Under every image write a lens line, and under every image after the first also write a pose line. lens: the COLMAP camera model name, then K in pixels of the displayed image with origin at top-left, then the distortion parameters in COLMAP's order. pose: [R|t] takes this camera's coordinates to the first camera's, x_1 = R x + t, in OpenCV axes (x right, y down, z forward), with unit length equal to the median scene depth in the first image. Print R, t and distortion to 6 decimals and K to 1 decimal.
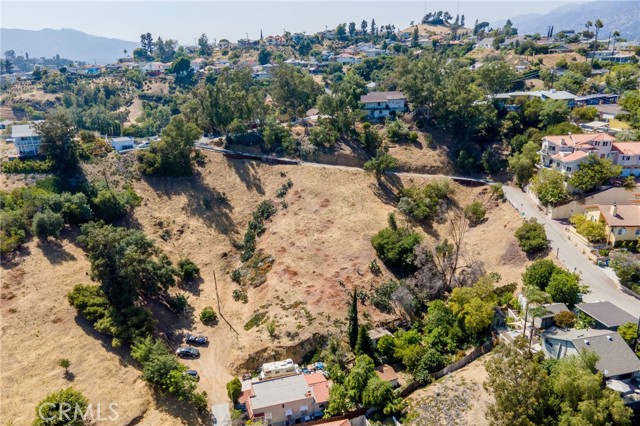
lens RADIAL K [[493.9, 0, 308.5], [0, 493.9, 238.4], [0, 0, 1]] dist [0.003117, 0.069828]
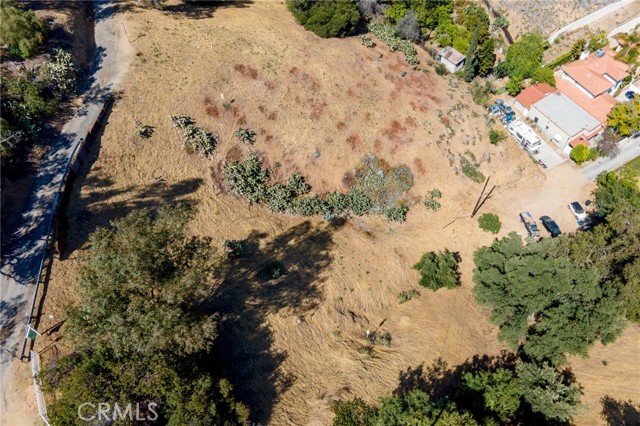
lens RADIAL K [[511.1, 0, 356.4], [0, 511.1, 211.7], [0, 0, 1]] dist [0.001966, 0.054145]
pose [[-0.327186, -0.774717, 0.541077, -0.424475], [0.359474, 0.427501, 0.829470, -0.422581], [-0.873915, 0.465894, 0.138618, 0.864776]]
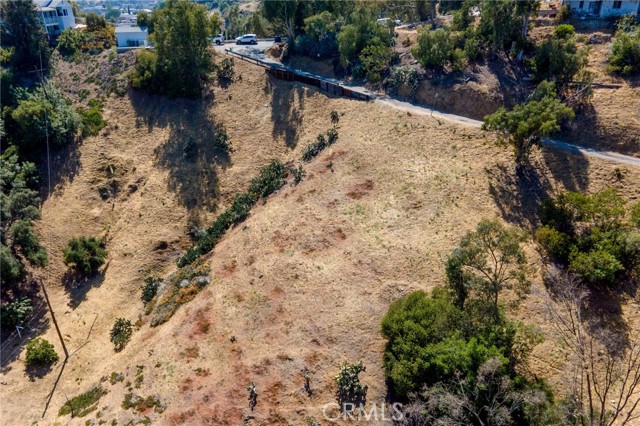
lens RADIAL K [[523.1, 0, 290.2], [0, 523.1, 243.4], [0, 0, 1]] dist [0.028833, 0.008639]
pose [[0.834007, 0.250233, -0.491747, 0.223783], [-0.197040, 0.967552, 0.158171, -0.084701], [0.515370, -0.035022, 0.856252, 0.535867]]
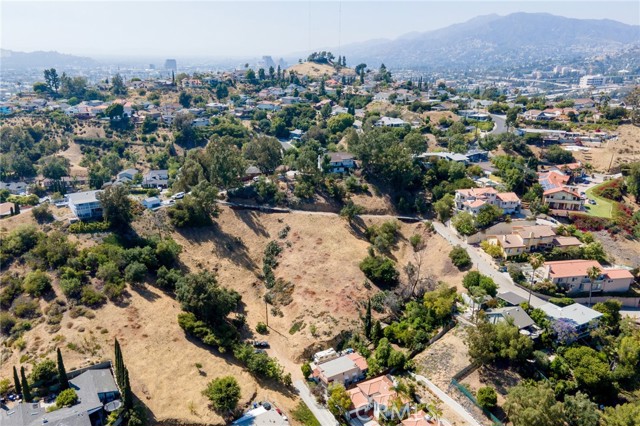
lens RADIAL K [[505.8, 0, 319.2], [0, 505.8, 253.5], [0, 0, 1]] dist [0.029169, 0.008714]
pose [[0.961178, -0.067557, 0.267530, -0.341749], [0.069432, 0.997584, 0.002457, -0.039874], [-0.267050, 0.016214, 0.963546, -0.365366]]
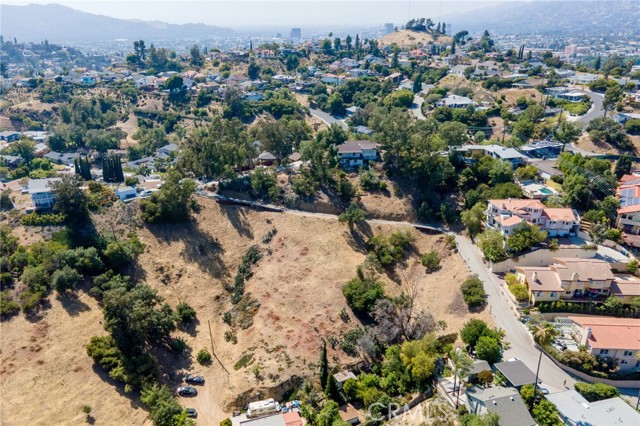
lens RADIAL K [[482.9, 0, 315.3], [0, 482.9, 236.9], [0, 0, 1]] dist [0.013050, 0.052936]
pose [[0.999233, 0.008727, 0.038175, 0.015169], [-0.010228, 0.999175, 0.039296, -0.147399], [-0.037801, -0.039656, 0.998498, -0.133662]]
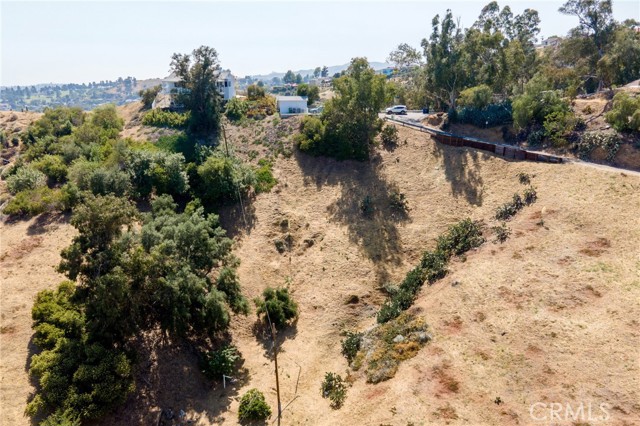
lens RADIAL K [[491.7, 0, 301.3], [0, 491.7, 251.0], [0, 0, 1]] dist [0.033079, 0.006387]
pose [[0.801551, 0.214026, -0.558308, 0.069272], [-0.233132, 0.971710, 0.037799, -0.023833], [0.550604, 0.099862, 0.828772, 0.484248]]
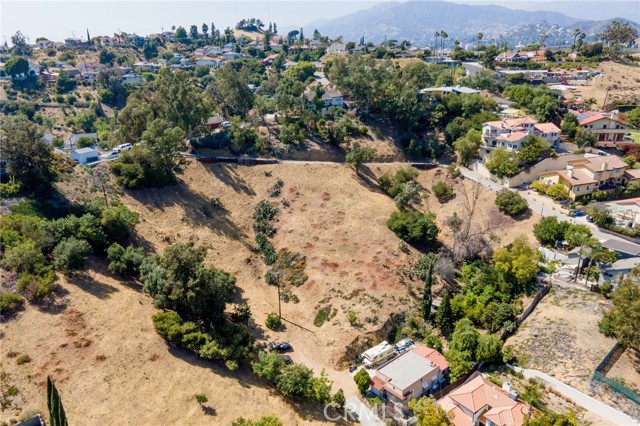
lens RADIAL K [[482.9, 0, 315.3], [0, 482.9, 236.9], [0, 0, 1]] dist [0.013050, 0.052936]
pose [[0.905669, -0.142794, 0.399216, -0.394863], [0.145367, 0.989087, 0.024001, -0.015074], [-0.398287, 0.036295, 0.916543, 0.079053]]
